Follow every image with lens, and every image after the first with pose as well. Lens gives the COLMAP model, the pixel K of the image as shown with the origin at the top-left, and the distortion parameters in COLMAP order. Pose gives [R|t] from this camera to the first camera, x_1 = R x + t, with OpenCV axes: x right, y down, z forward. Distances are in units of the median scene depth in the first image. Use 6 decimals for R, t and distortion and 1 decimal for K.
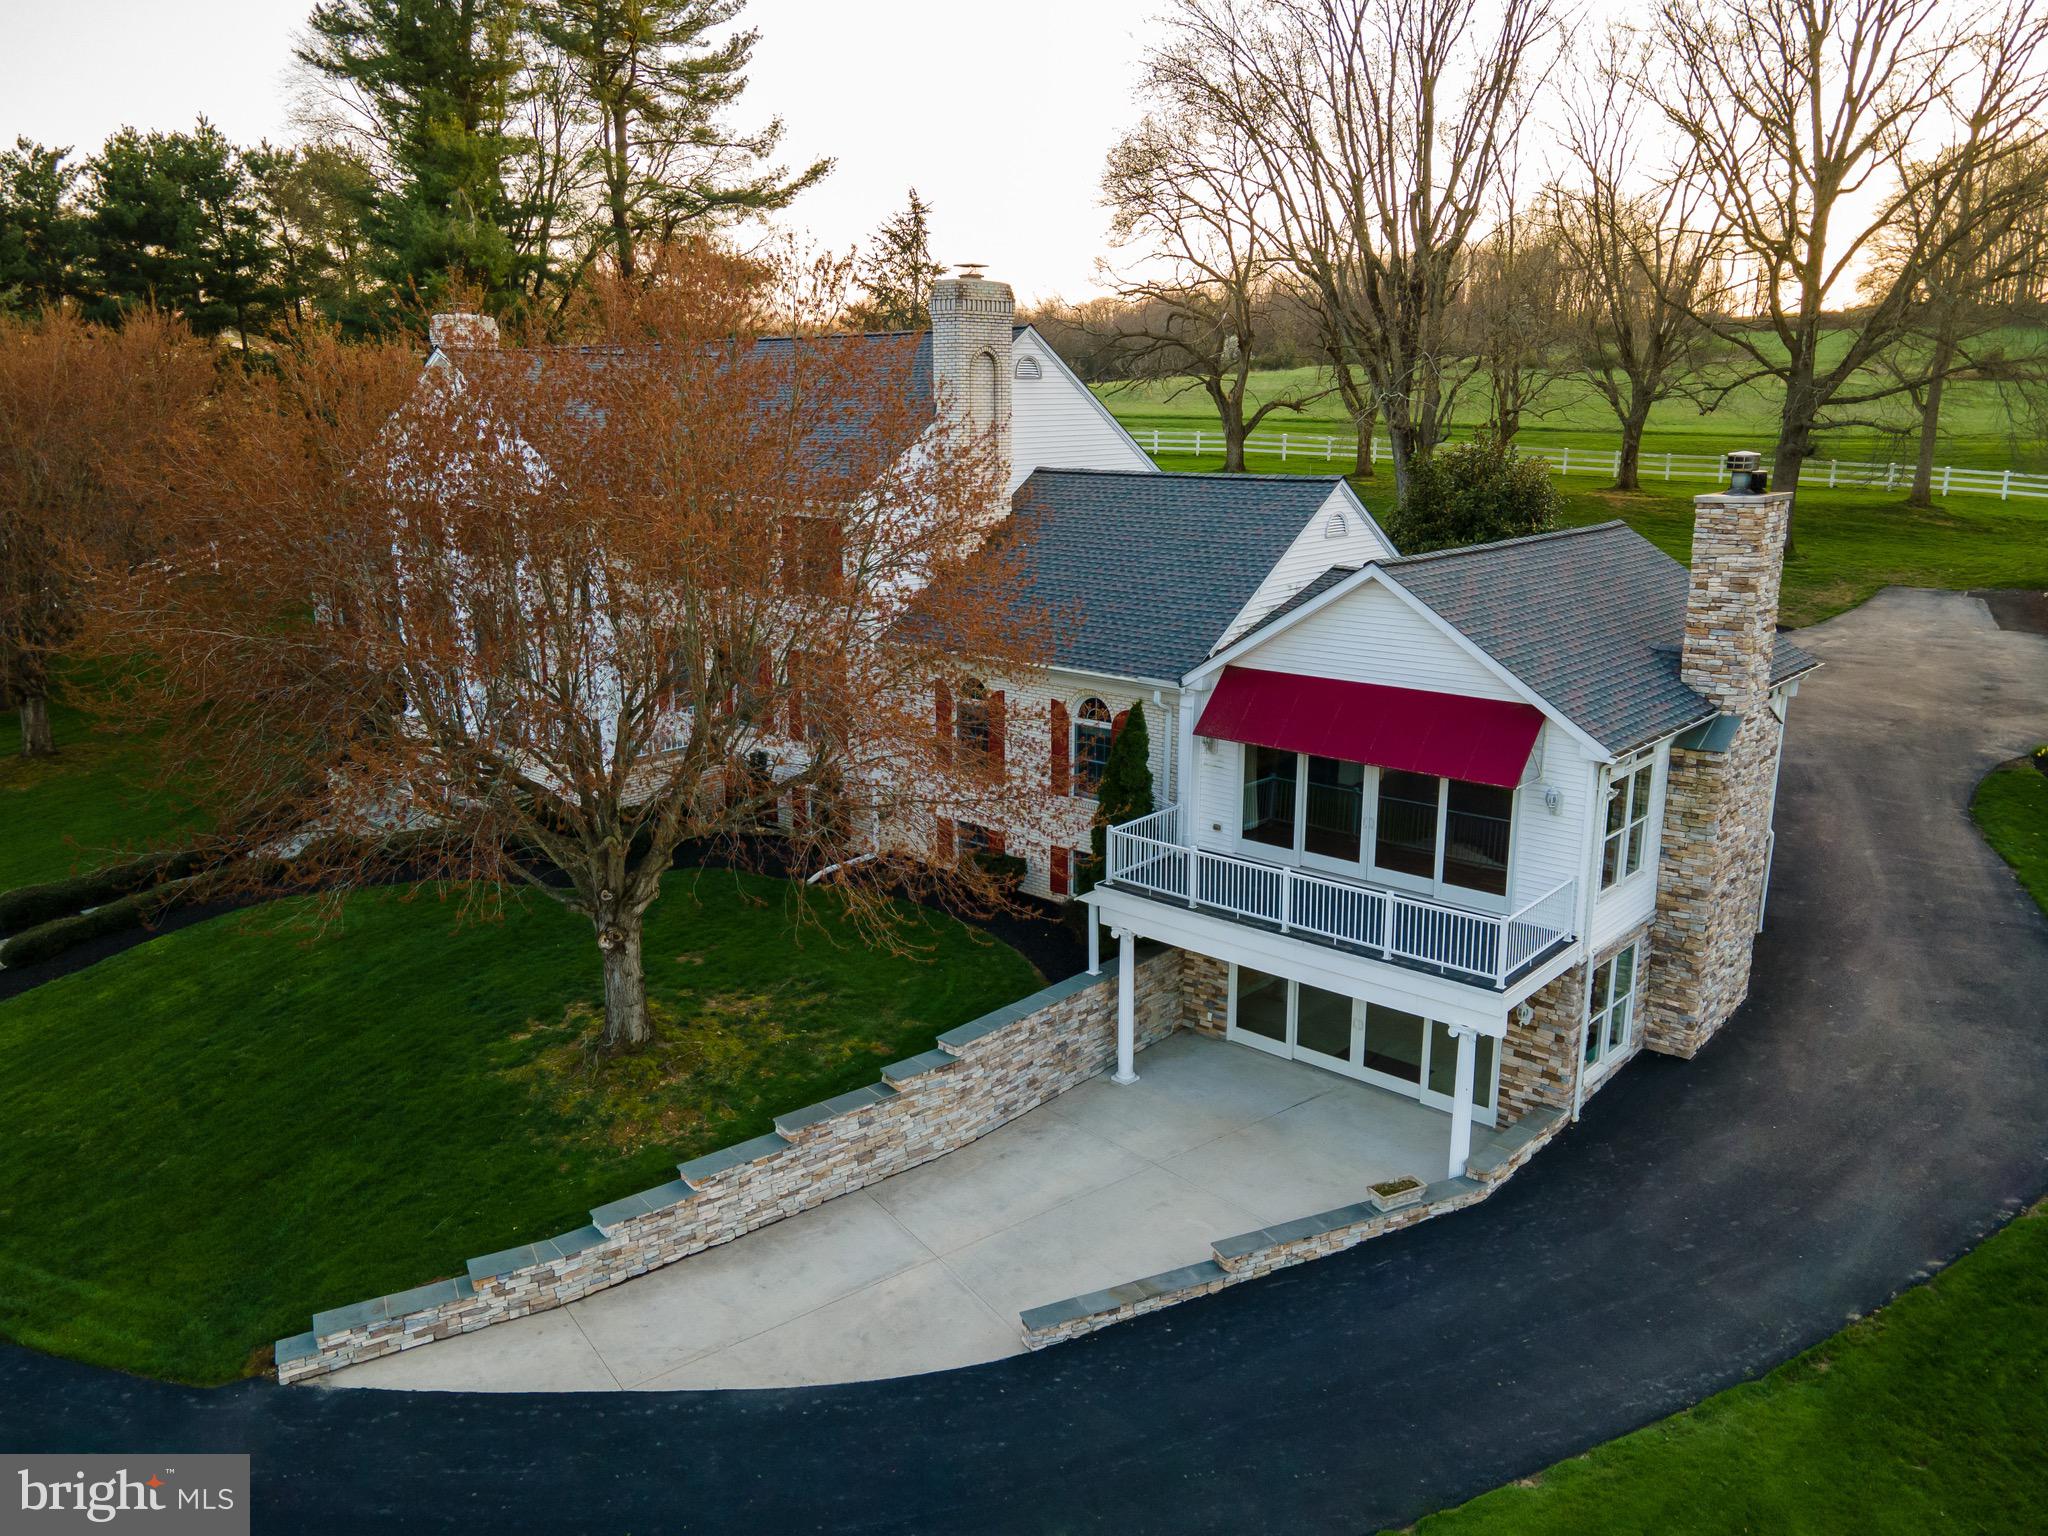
lens RADIAL K [[1465.1, 0, 1022.7], [0, 1465.1, 770.9], [0, 0, 1]] dist [0.032261, 0.004555]
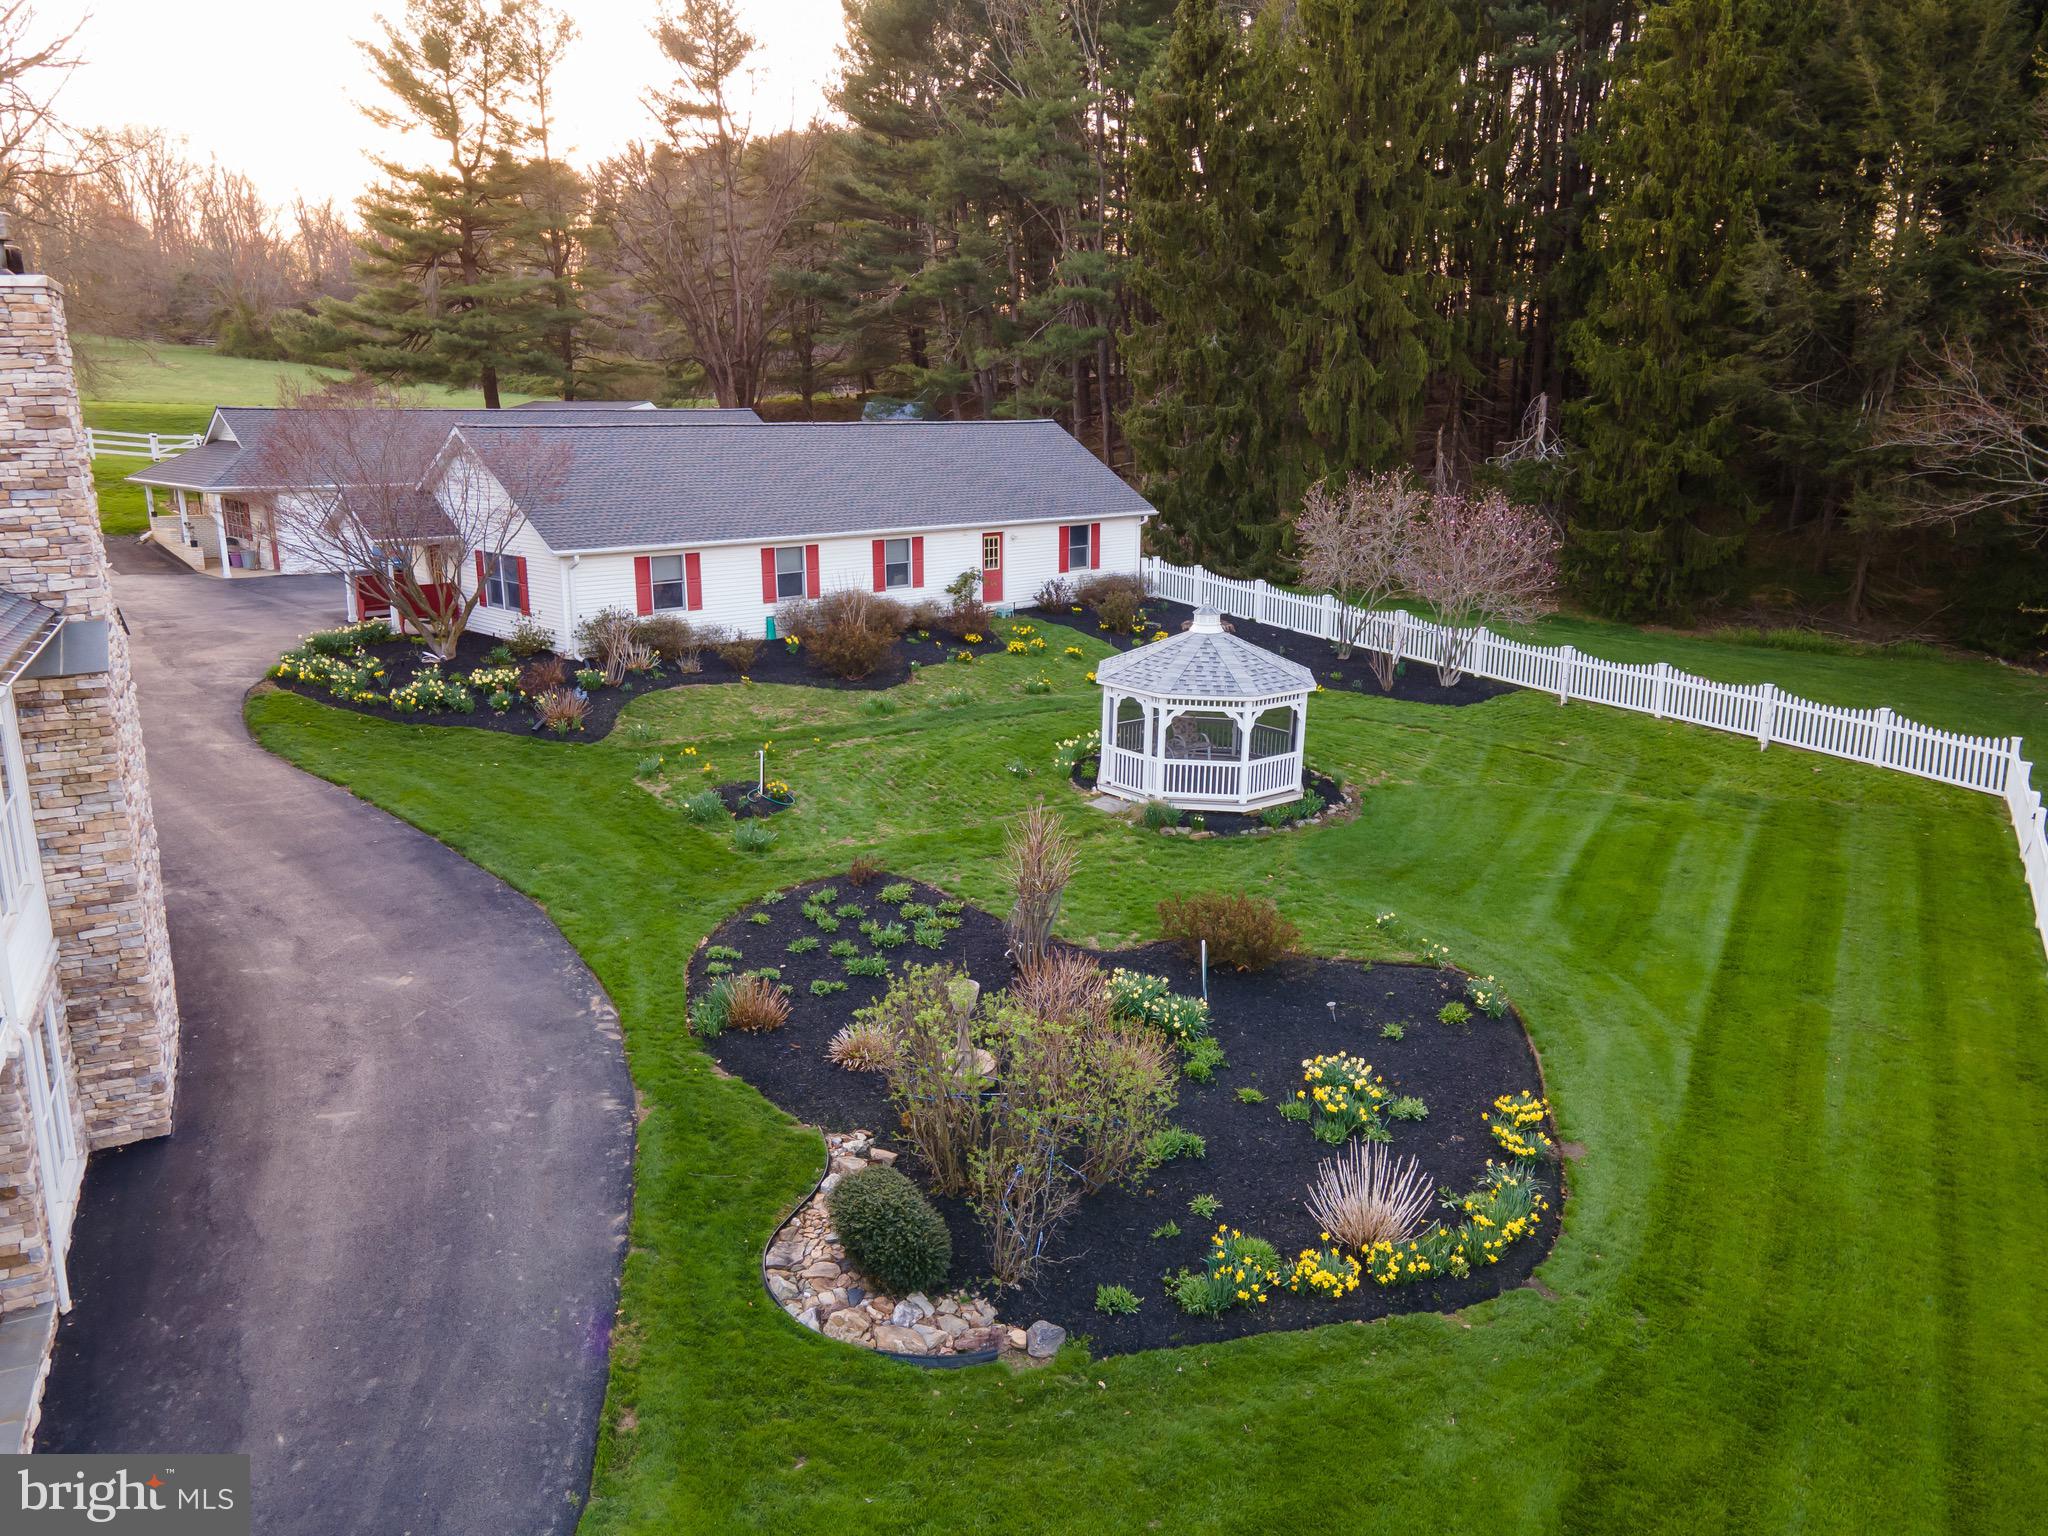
lens RADIAL K [[1465.1, 0, 1034.0], [0, 1465.1, 766.5], [0, 0, 1]] dist [0.032261, 0.004555]
pose [[0.367544, -0.214288, 0.904982, 0.019659], [0.215830, 0.966179, 0.141122, 0.023562], [-0.904615, 0.143454, 0.401363, 0.358073]]
